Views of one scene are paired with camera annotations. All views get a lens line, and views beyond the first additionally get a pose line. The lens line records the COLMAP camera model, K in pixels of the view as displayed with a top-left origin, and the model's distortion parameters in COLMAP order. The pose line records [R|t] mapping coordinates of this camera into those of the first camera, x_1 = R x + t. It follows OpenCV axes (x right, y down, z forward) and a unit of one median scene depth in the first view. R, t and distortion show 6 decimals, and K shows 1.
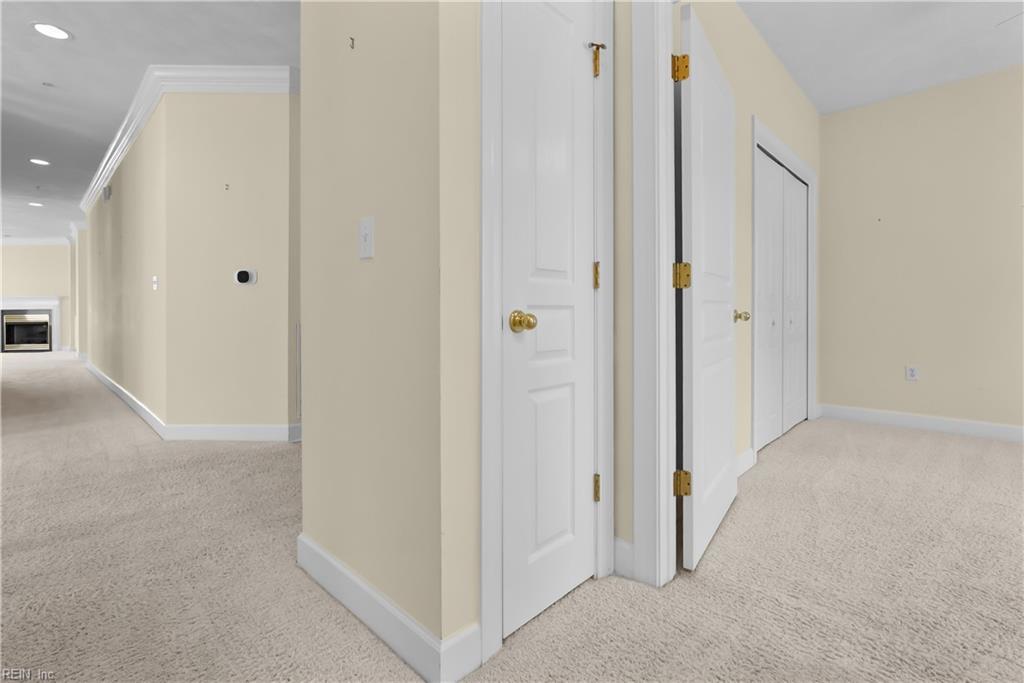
lens RADIAL K [[466.1, 0, 520.3], [0, 466.1, 310.8], [0, 0, 1]] dist [-0.013897, 0.005418]
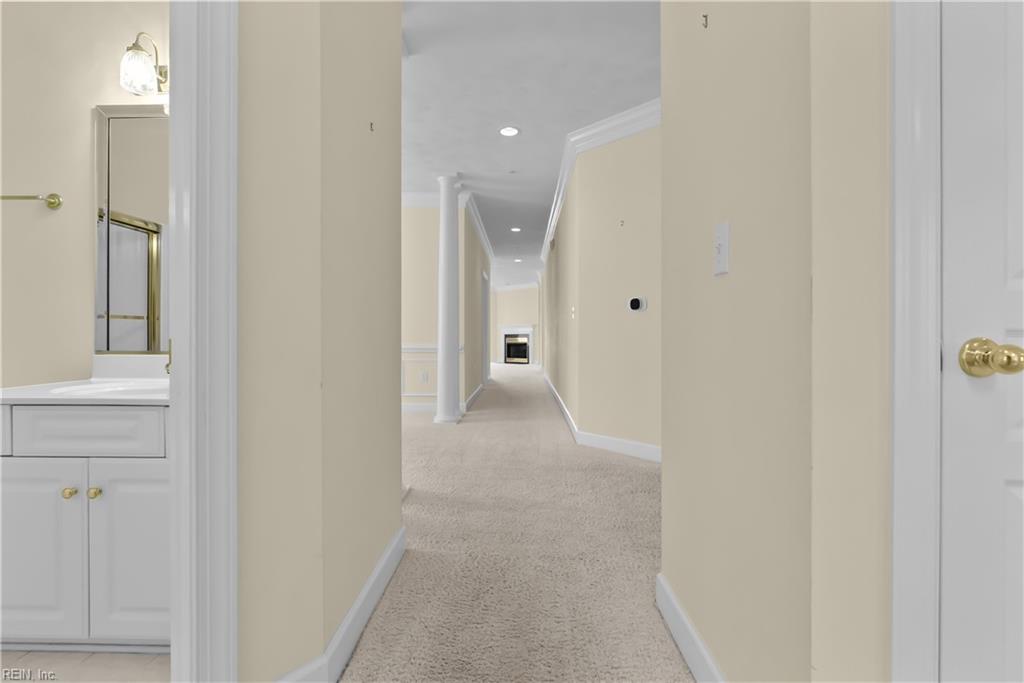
lens RADIAL K [[466.1, 0, 509.3], [0, 466.1, 337.4], [0, 0, 1]] dist [-0.013897, 0.005418]
pose [[0.668738, 0.003828, -0.743488, 0.017123], [0.000021, 0.999987, 0.005168, -0.003254], [0.743498, -0.003471, 0.668729, 0.105441]]
